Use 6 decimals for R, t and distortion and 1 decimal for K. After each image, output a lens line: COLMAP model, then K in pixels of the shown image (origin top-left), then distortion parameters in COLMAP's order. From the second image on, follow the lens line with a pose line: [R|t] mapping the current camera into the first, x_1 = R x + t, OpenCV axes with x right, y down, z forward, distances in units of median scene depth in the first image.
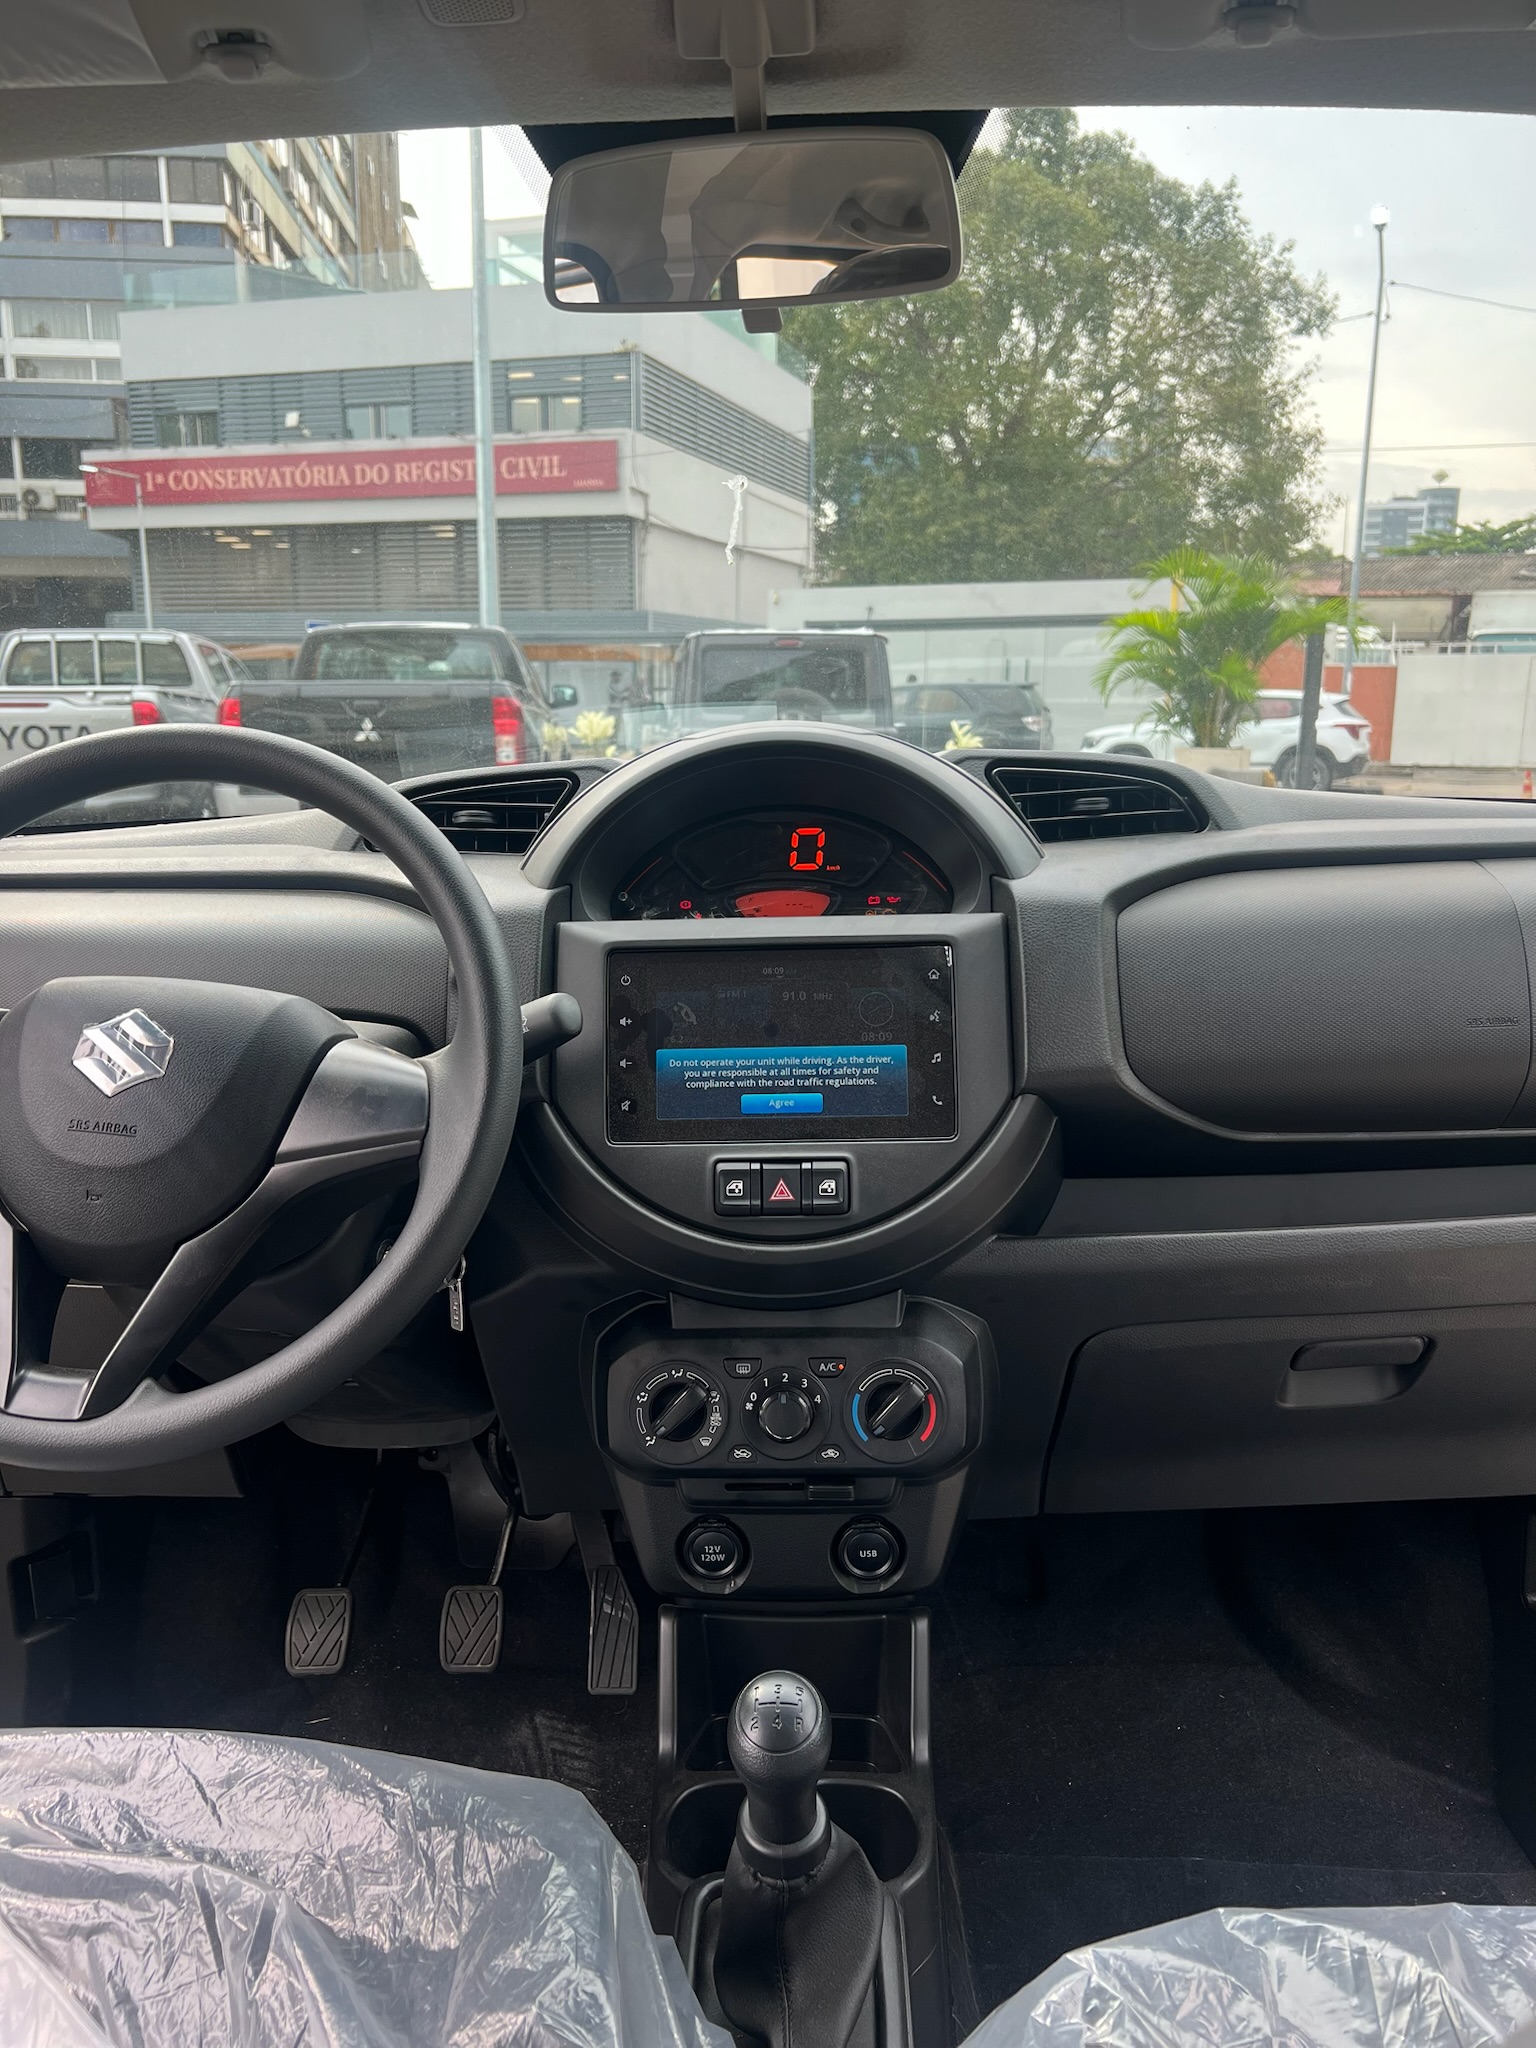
lens RADIAL K [[1555.3, 0, 768.0], [0, 1555.3, 1024.0], [0, 0, 1]] dist [0.083067, -0.137808]
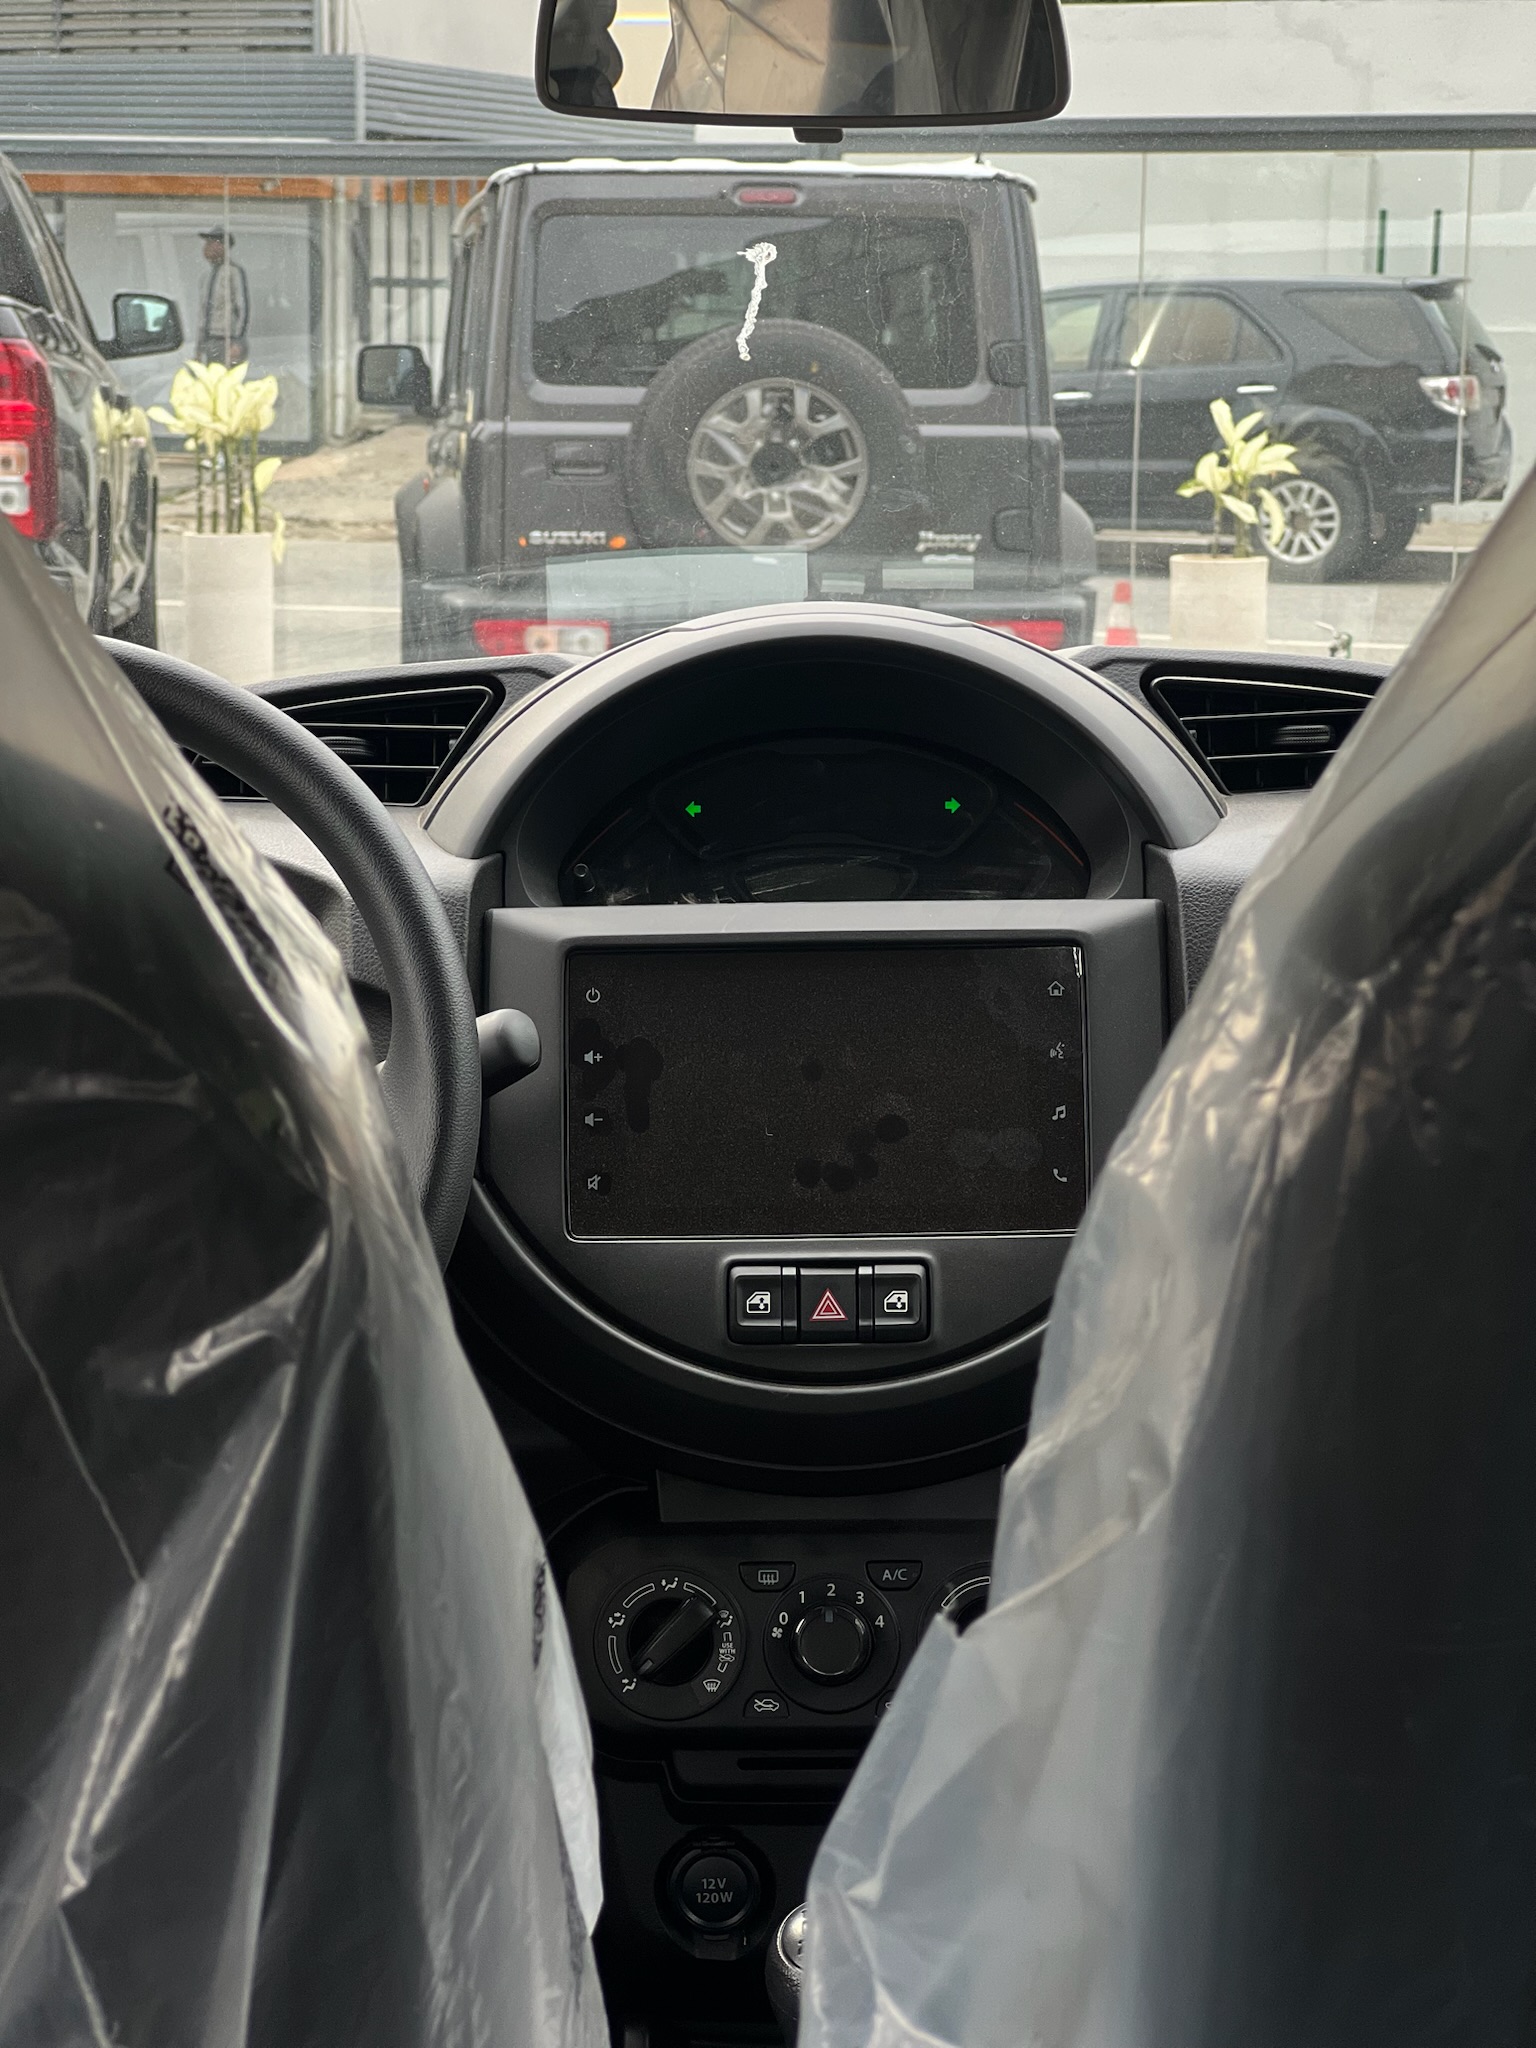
lens RADIAL K [[4823.1, 0, 843.2], [0, 4823.1, 1024.2], [0, 0, 1]] dist [-1.053785, 11.285420]
pose [[0.999425, 0.004529, 0.033599, -0.049691], [-0.002817, 0.998704, -0.050819, 0.081528], [-0.033785, 0.050695, 0.998143, -0.975356]]
